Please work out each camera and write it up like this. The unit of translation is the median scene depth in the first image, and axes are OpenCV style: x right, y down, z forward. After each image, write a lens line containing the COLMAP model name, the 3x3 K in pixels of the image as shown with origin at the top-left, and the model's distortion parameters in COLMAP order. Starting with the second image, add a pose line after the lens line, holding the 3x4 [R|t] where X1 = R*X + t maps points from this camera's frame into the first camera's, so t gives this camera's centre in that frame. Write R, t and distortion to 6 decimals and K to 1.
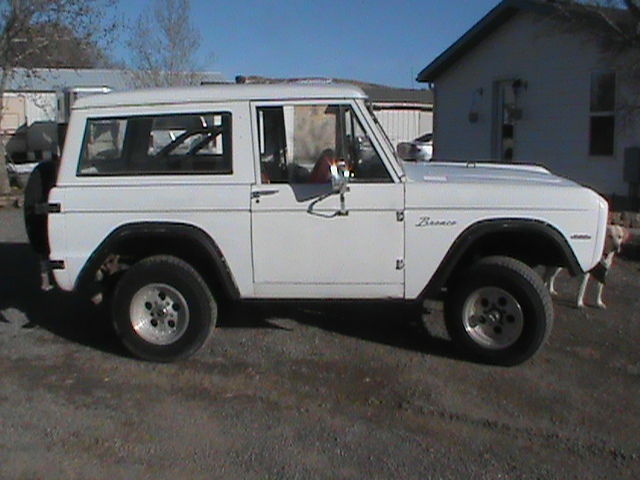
lens RADIAL K [[800.3, 0, 320.0], [0, 800.3, 240.0], [0, 0, 1]] dist [-0.224609, 0.009119]
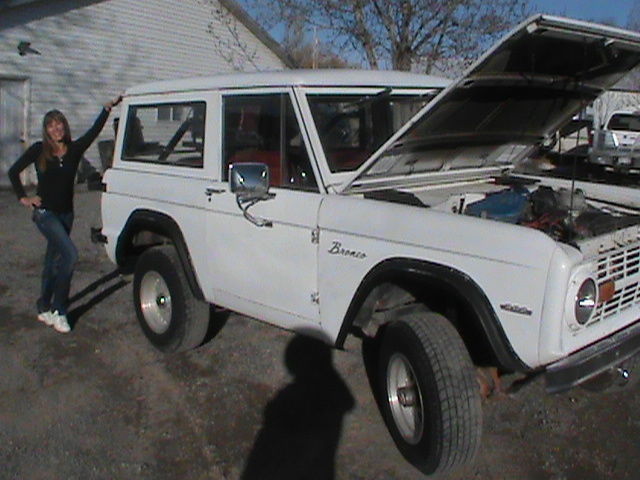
lens RADIAL K [[759.7, 0, 280.7], [0, 759.7, 241.6], [0, 0, 1]] dist [-0.242119, 0.185283]
pose [[0.695597, 0.138061, -0.705041, 0.596447], [-0.125697, 0.989612, 0.069772, -0.072059], [0.707350, 0.040088, 0.705725, 0.451446]]
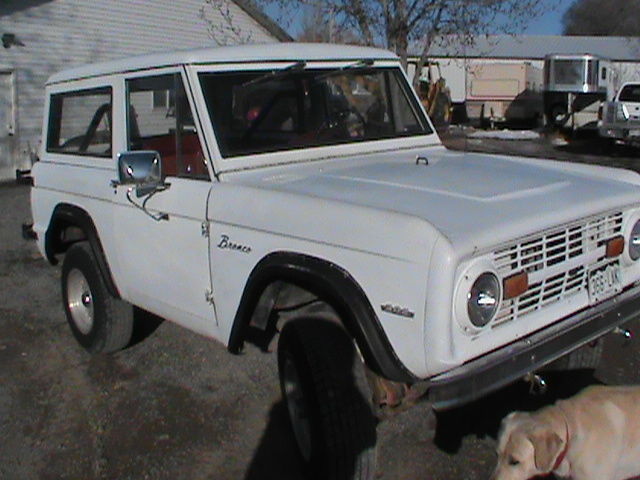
lens RADIAL K [[759.7, 0, 280.7], [0, 759.7, 241.6], [0, 0, 1]] dist [-0.242119, 0.185283]
pose [[0.670796, 0.132118, -0.729779, 0.630590], [-0.092275, 0.991226, 0.094634, -0.088163], [0.735879, 0.003860, 0.677102, 0.592640]]
